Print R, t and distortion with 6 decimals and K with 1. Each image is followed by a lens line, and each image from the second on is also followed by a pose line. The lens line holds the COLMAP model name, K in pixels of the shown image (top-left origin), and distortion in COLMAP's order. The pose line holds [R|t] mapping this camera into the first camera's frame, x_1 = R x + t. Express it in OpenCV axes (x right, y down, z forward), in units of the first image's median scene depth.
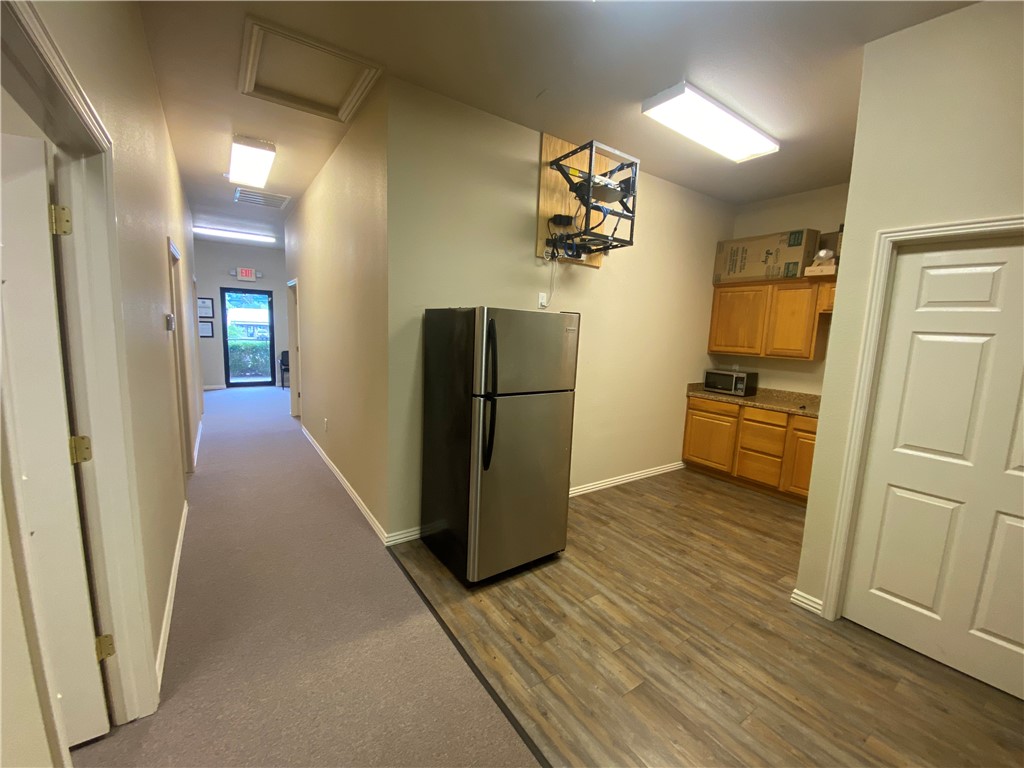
lens RADIAL K [[410.9, 0, 512.0], [0, 410.9, 384.0], [0, 0, 1]] dist [0.016831, -0.021191]
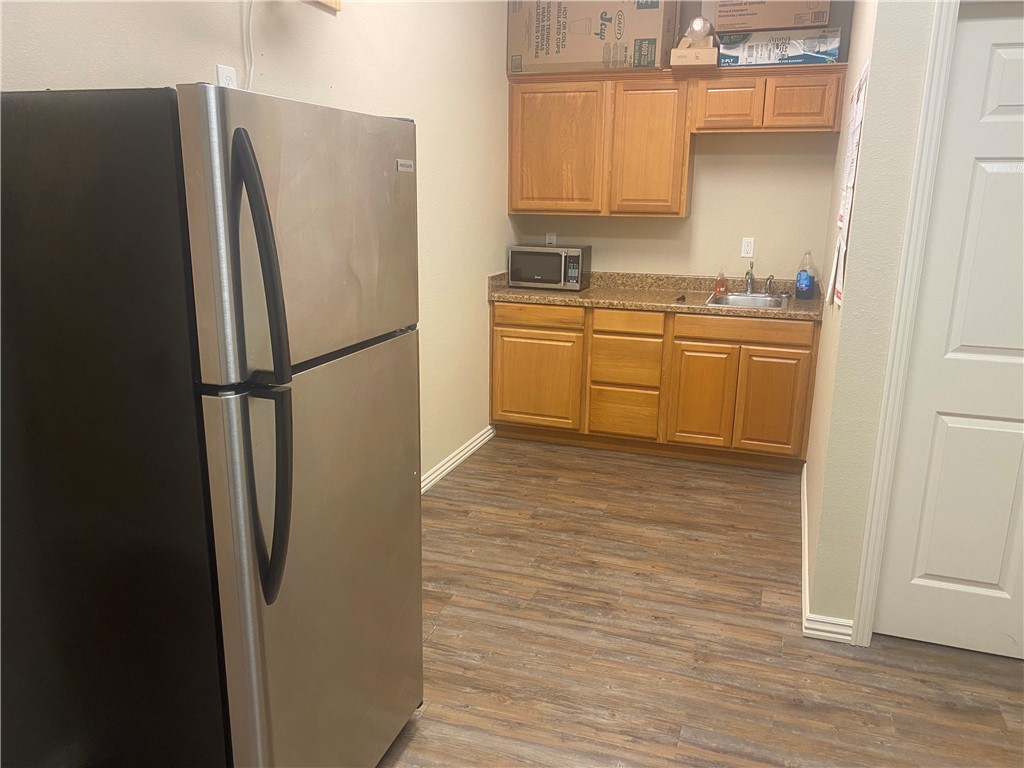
lens RADIAL K [[767.1, 0, 512.0], [0, 767.1, 384.0], [0, 0, 1]] dist [0.078616, -0.142985]
pose [[0.808151, -0.174921, 0.562401, -0.132872], [0.098668, 0.981594, 0.163518, -0.027953], [-0.580652, -0.076657, 0.810535, 0.225851]]
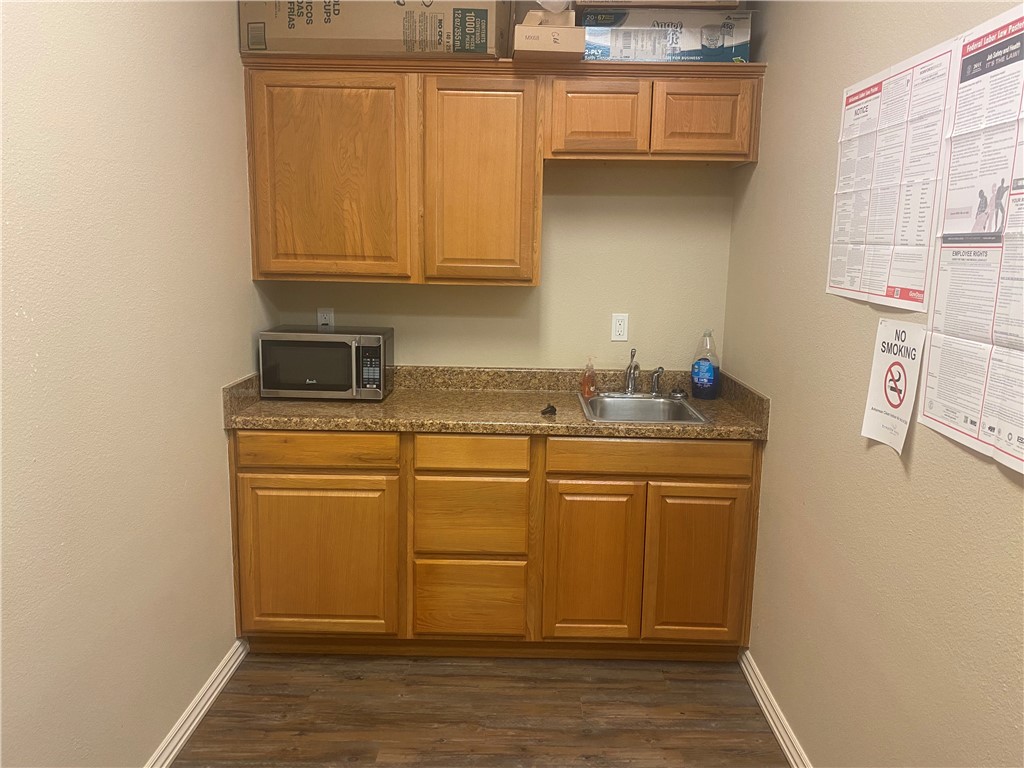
lens RADIAL K [[754.4, 0, 505.2], [0, 754.4, 376.6], [0, 0, 1]] dist [0.098380, -0.176566]
pose [[0.575657, -0.161417, 0.801601, 0.124821], [0.113863, 0.986595, 0.116900, -0.059150], [-0.809725, 0.023978, 0.586320, 0.604864]]
